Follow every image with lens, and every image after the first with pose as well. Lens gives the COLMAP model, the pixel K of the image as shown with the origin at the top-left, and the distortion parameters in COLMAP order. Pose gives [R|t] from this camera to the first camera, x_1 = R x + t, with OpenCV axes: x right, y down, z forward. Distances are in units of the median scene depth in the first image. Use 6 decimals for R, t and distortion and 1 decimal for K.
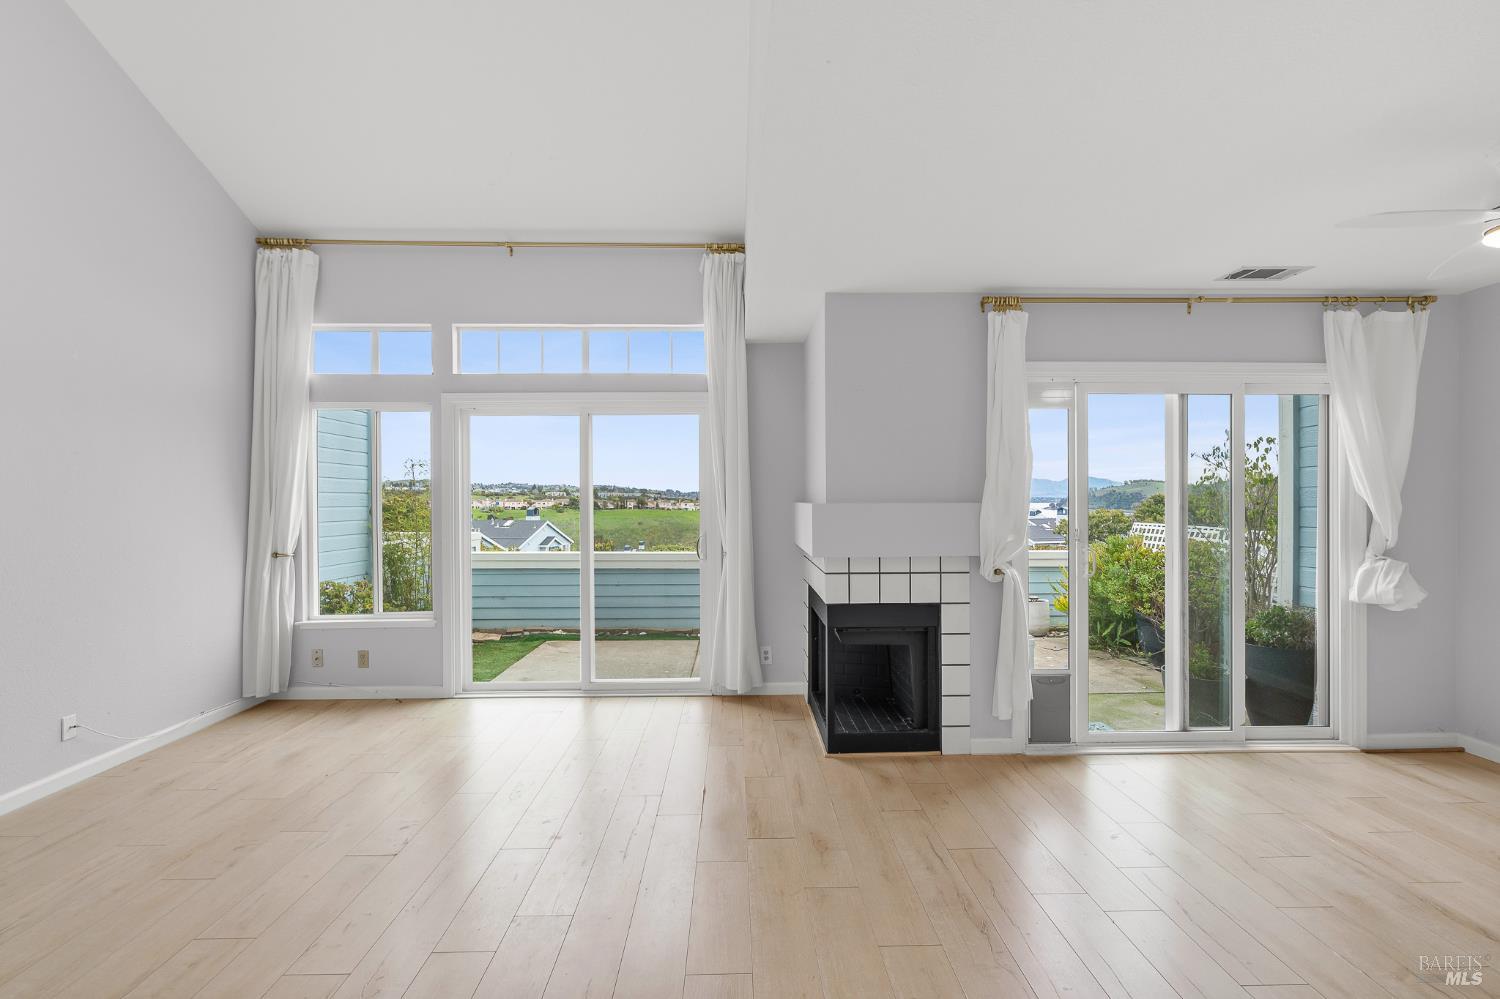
lens RADIAL K [[682.8, 0, 751.5], [0, 682.8, 501.1], [0, 0, 1]] dist [-0.004959, 0.002394]
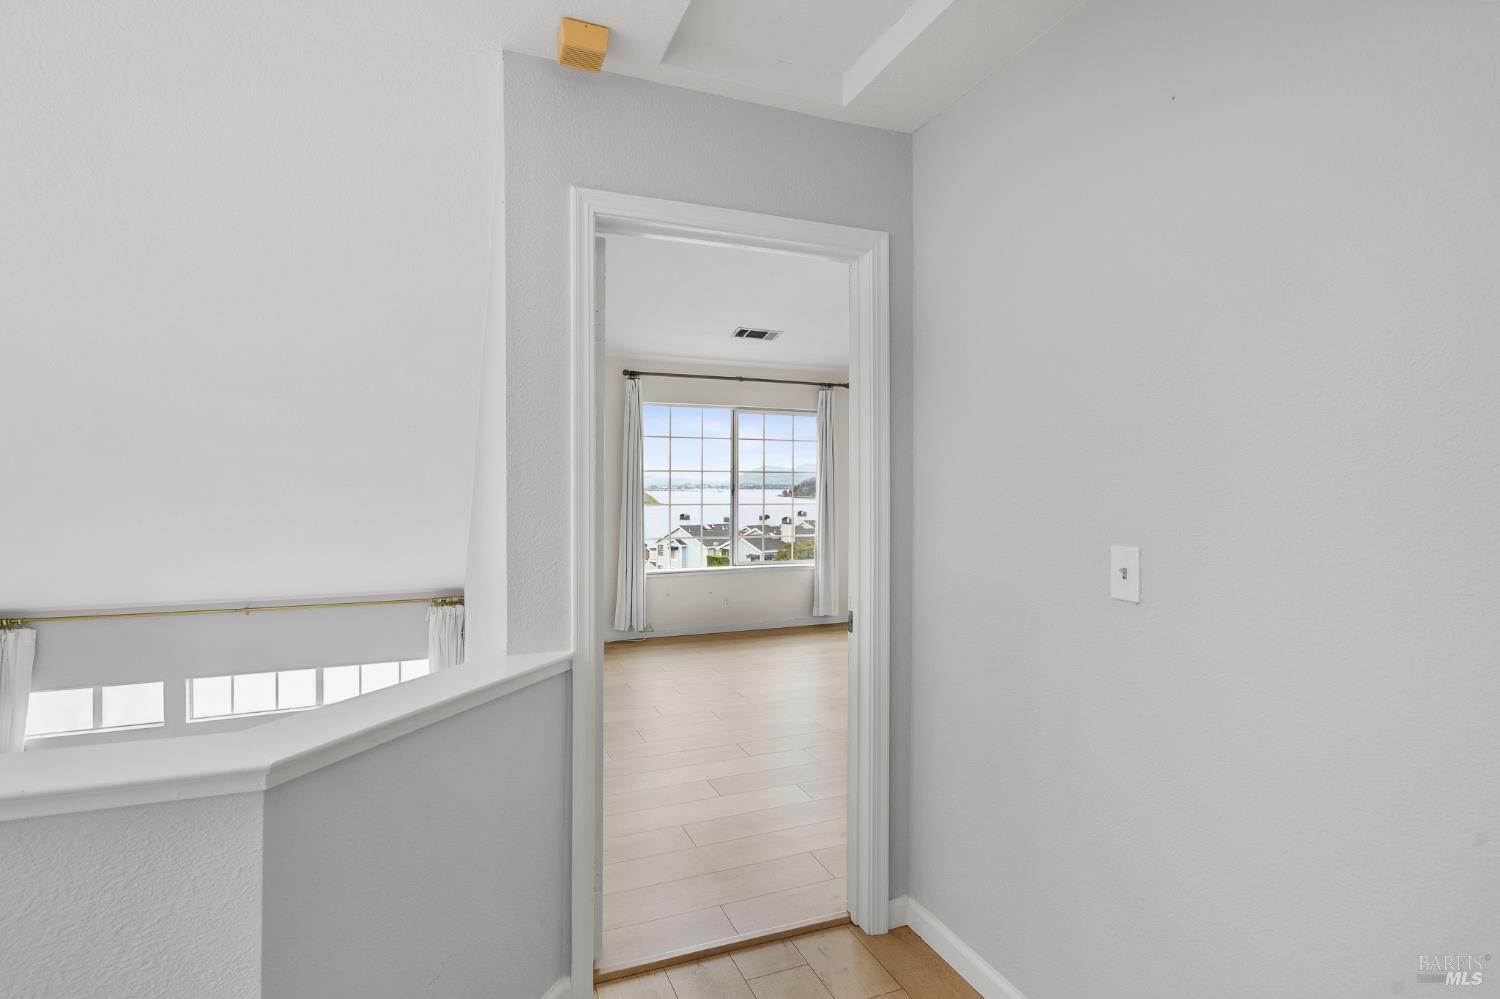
lens RADIAL K [[738.6, 0, 745.8], [0, 738.6, 489.5], [0, 0, 1]] dist [-0.000009, 0.000040]
pose [[0.935709, 0.002633, 0.352764, -0.005253], [-0.004796, 0.999975, 0.005258, -0.594888], [-0.352741, -0.006612, 0.935698, -0.471829]]
